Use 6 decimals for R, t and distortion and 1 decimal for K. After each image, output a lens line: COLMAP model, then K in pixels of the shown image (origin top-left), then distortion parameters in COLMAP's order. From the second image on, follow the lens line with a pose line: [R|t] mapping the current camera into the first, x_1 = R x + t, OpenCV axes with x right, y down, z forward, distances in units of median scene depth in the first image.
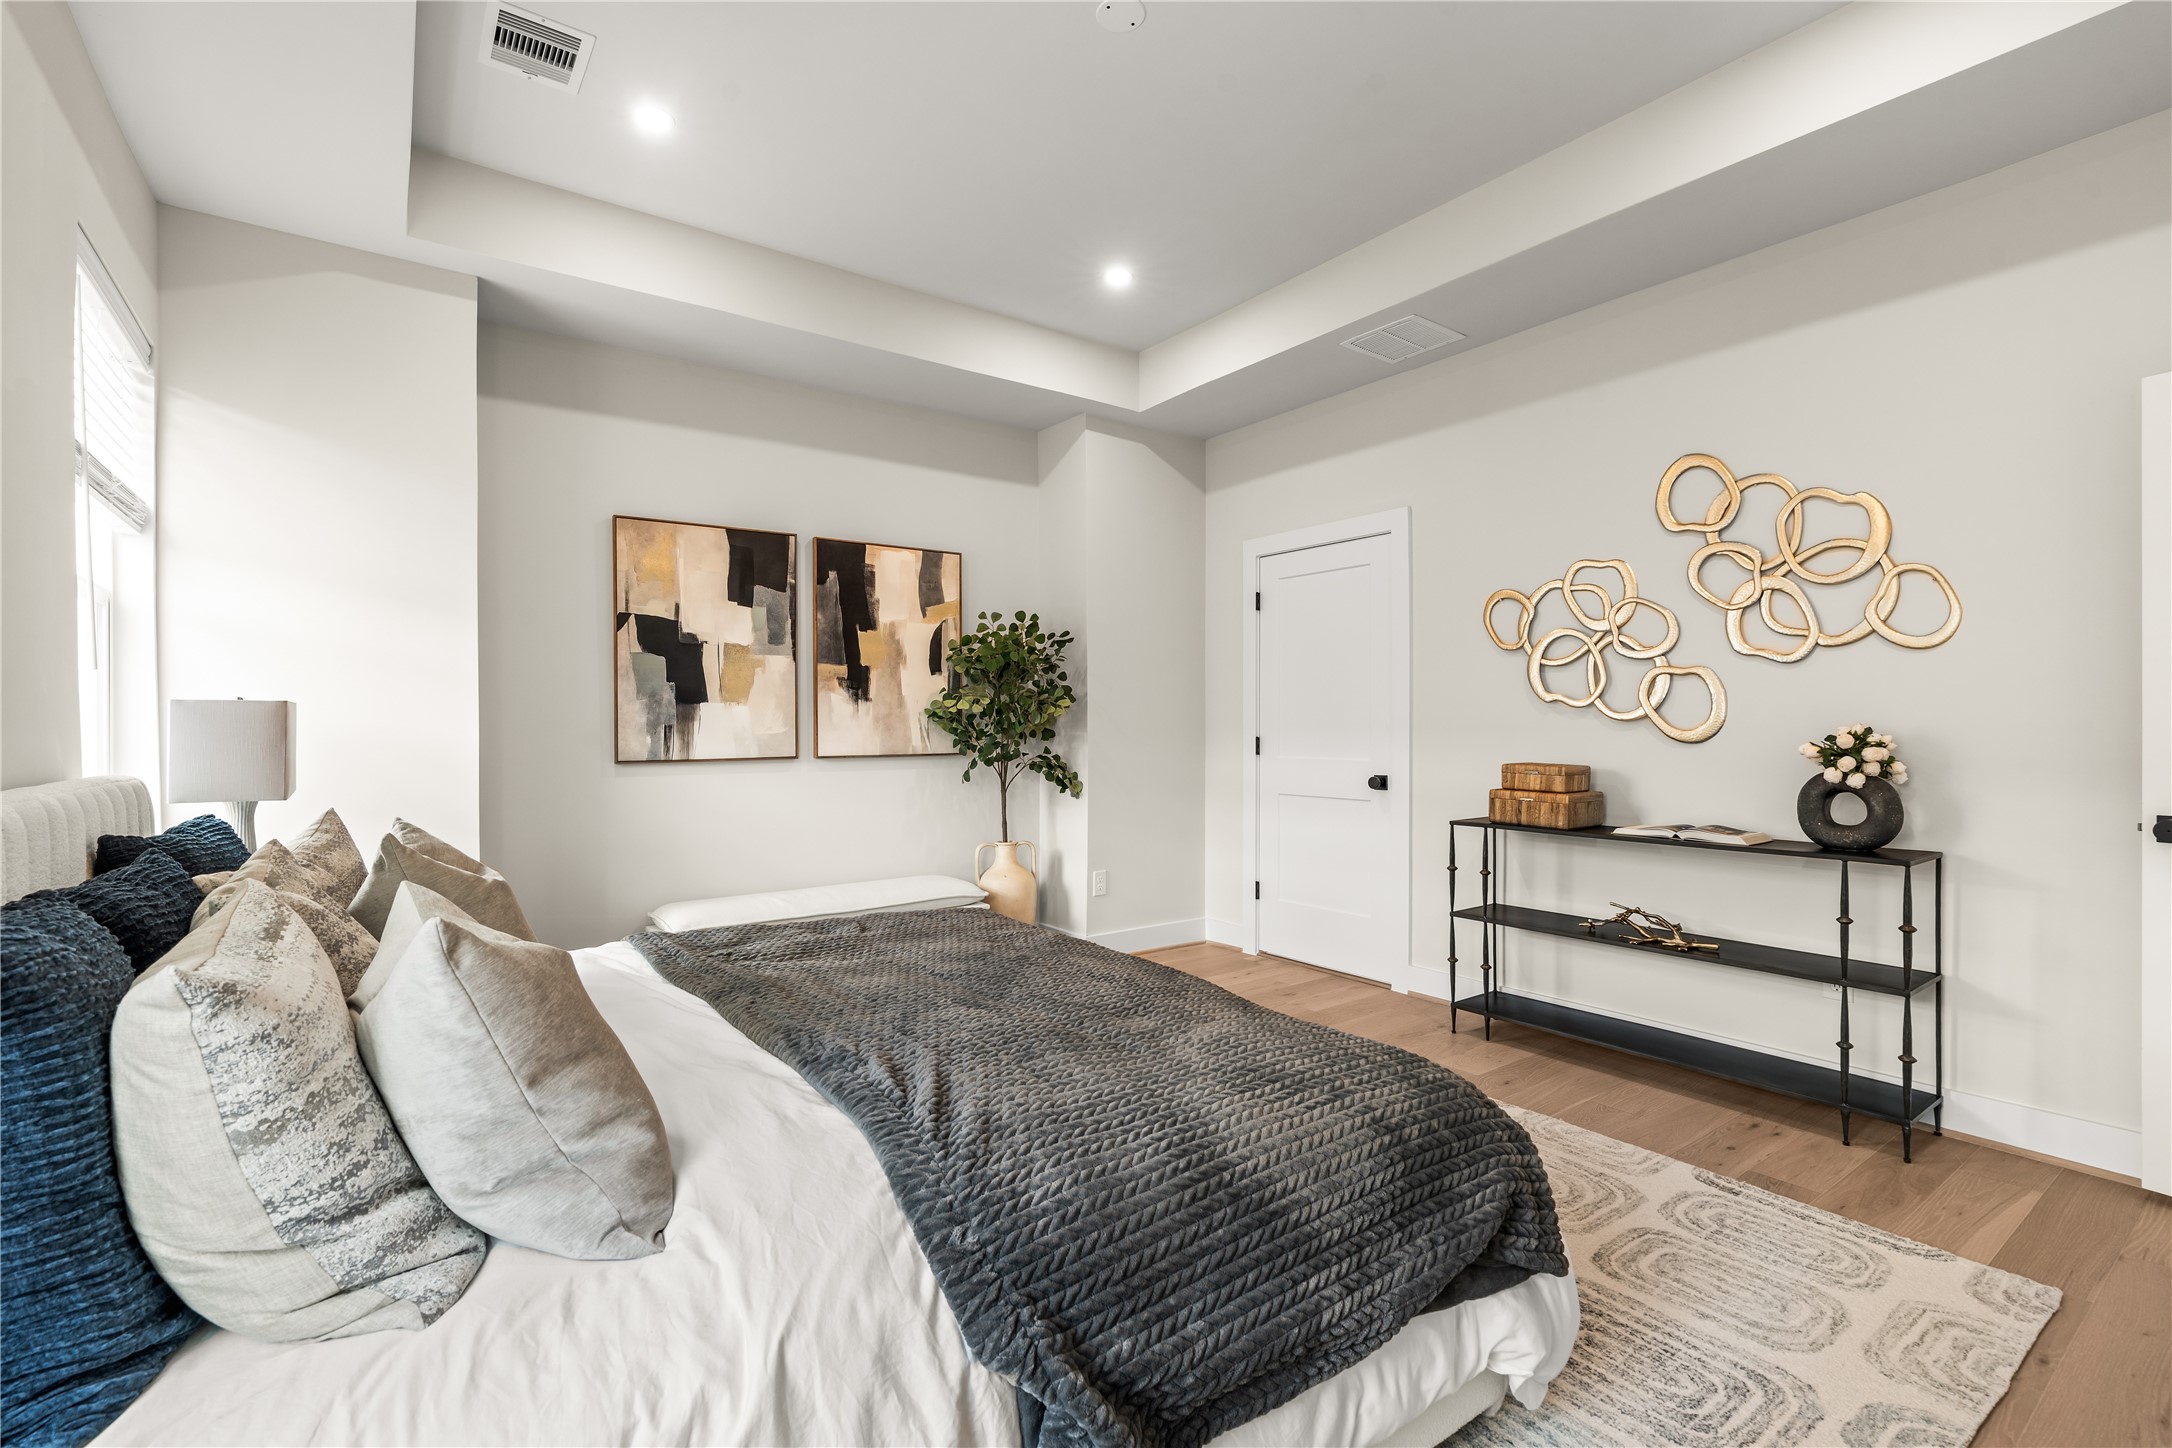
lens RADIAL K [[975.2, 0, 1080.8], [0, 975.2, 724.8], [0, 0, 1]] dist [-0.007599, 0.002982]
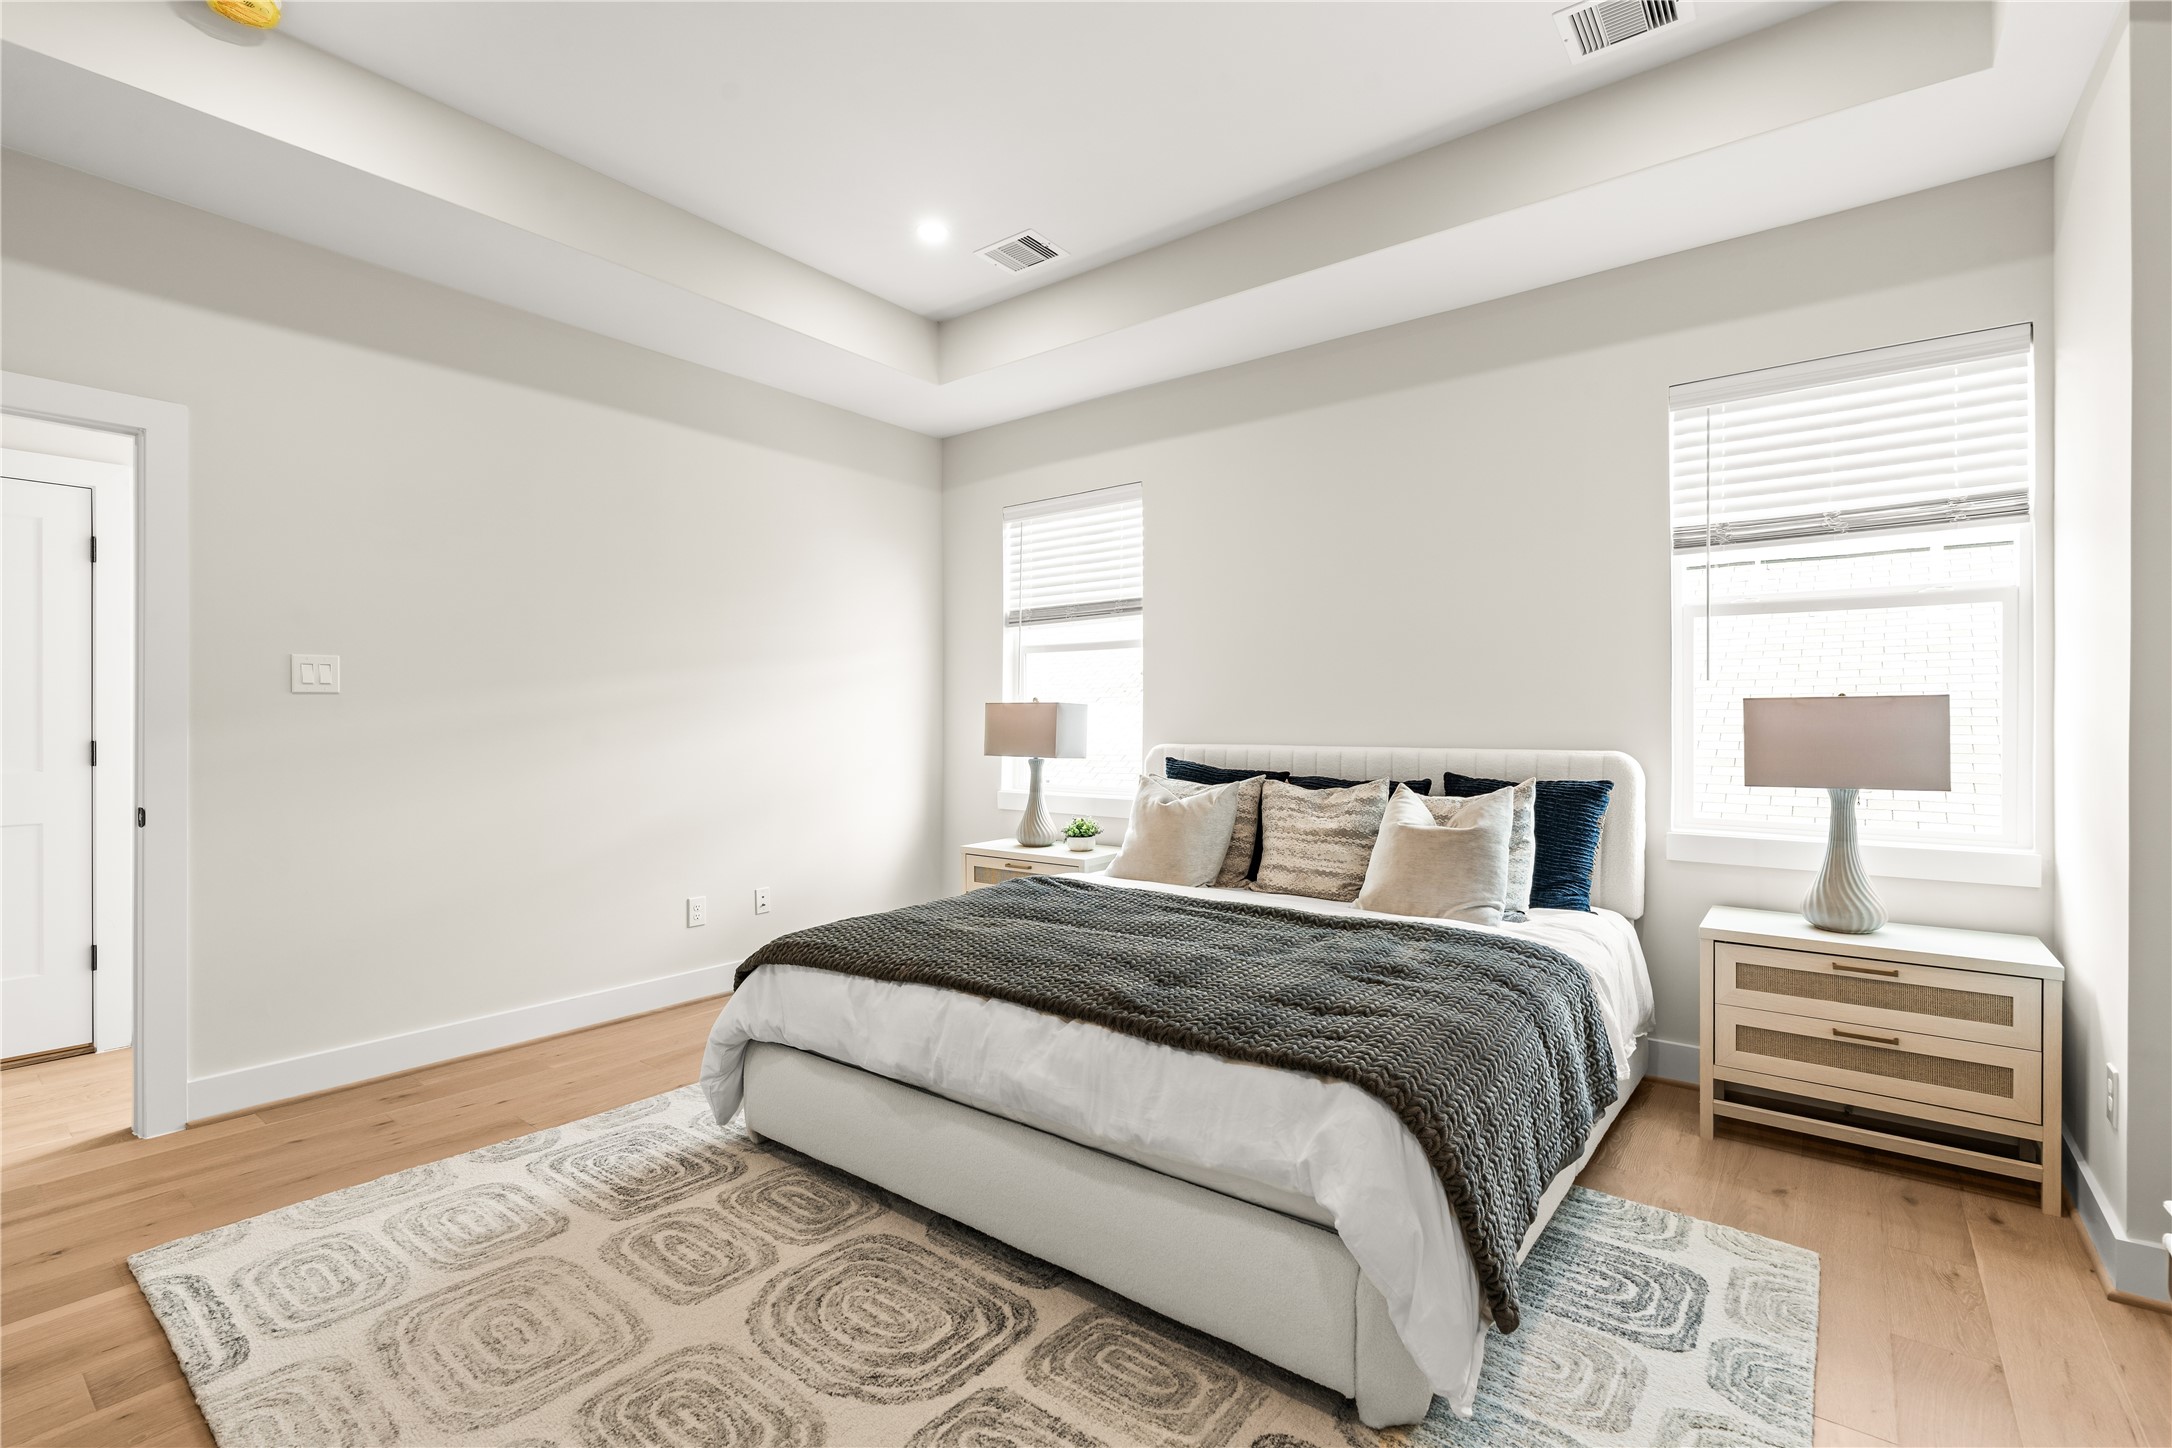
lens RADIAL K [[975.2, 0, 1077.3], [0, 975.2, 727.0], [0, 0, 1]] dist [-0.007599, 0.002982]
pose [[-0.960491, 0.006652, -0.278231, 0.134460], [0.006841, 0.999977, 0.000291, 0.000175], [0.278227, -0.001624, -0.960514, 1.067380]]
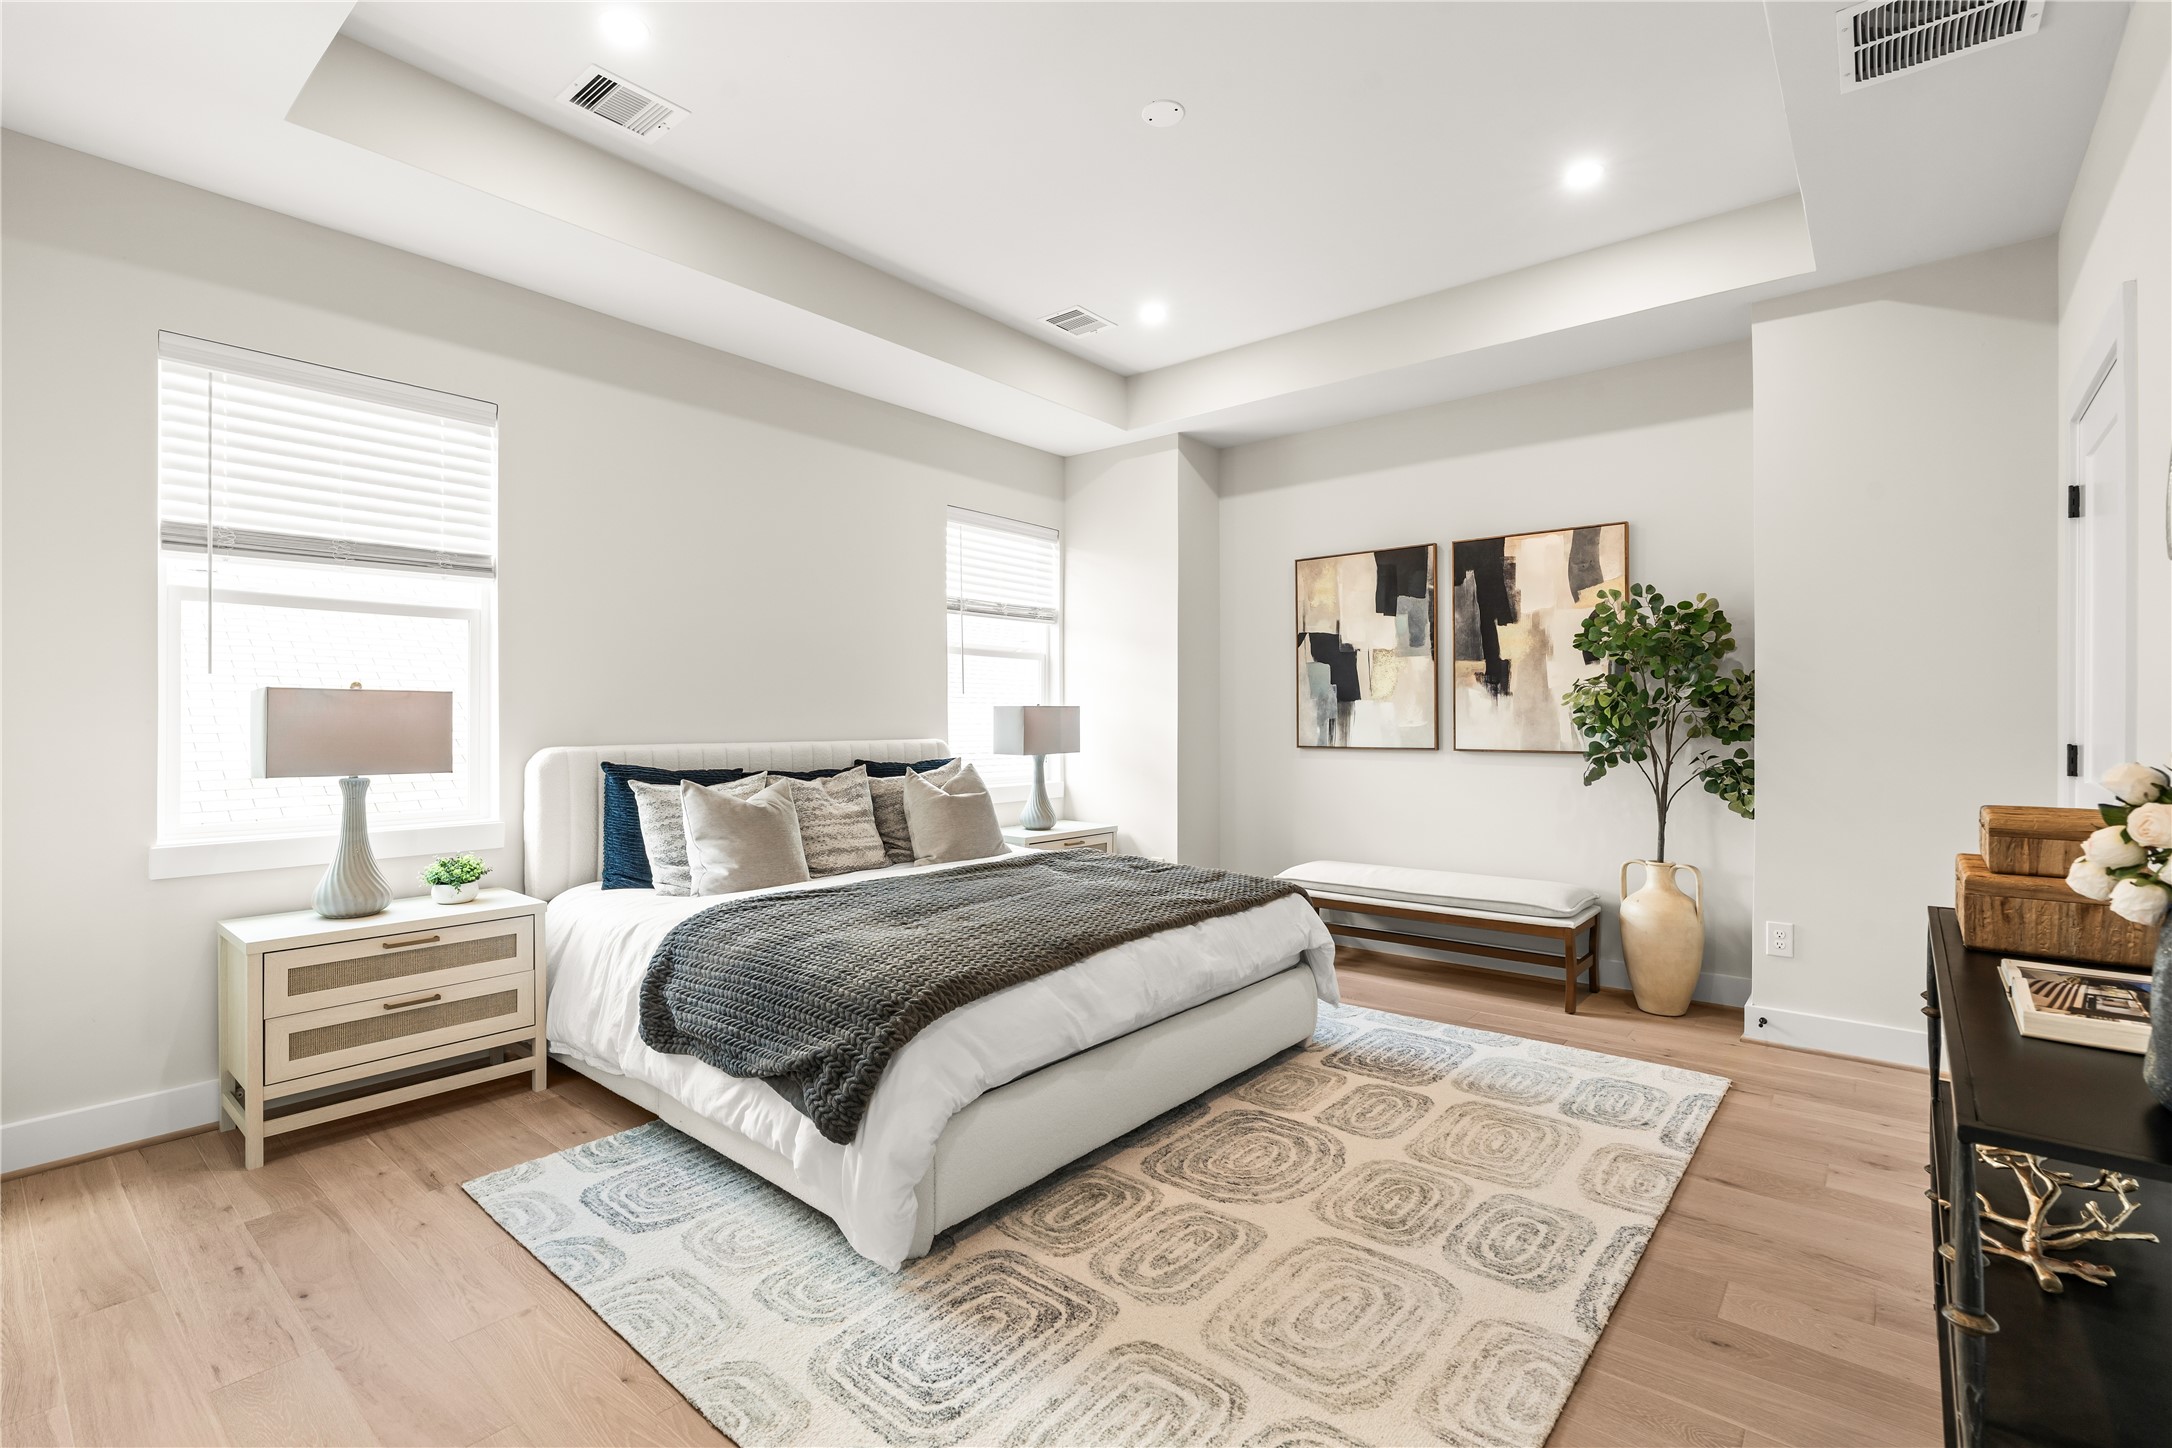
lens RADIAL K [[975.2, 0, 1090.3], [0, 975.2, 720.5], [0, 0, 1]] dist [-0.007599, 0.002982]
pose [[0.250232, 0.009951, -0.968135, 0.665109], [0.002765, 0.999936, 0.010992, -0.011287], [0.968182, -0.005427, 0.250188, 0.358498]]
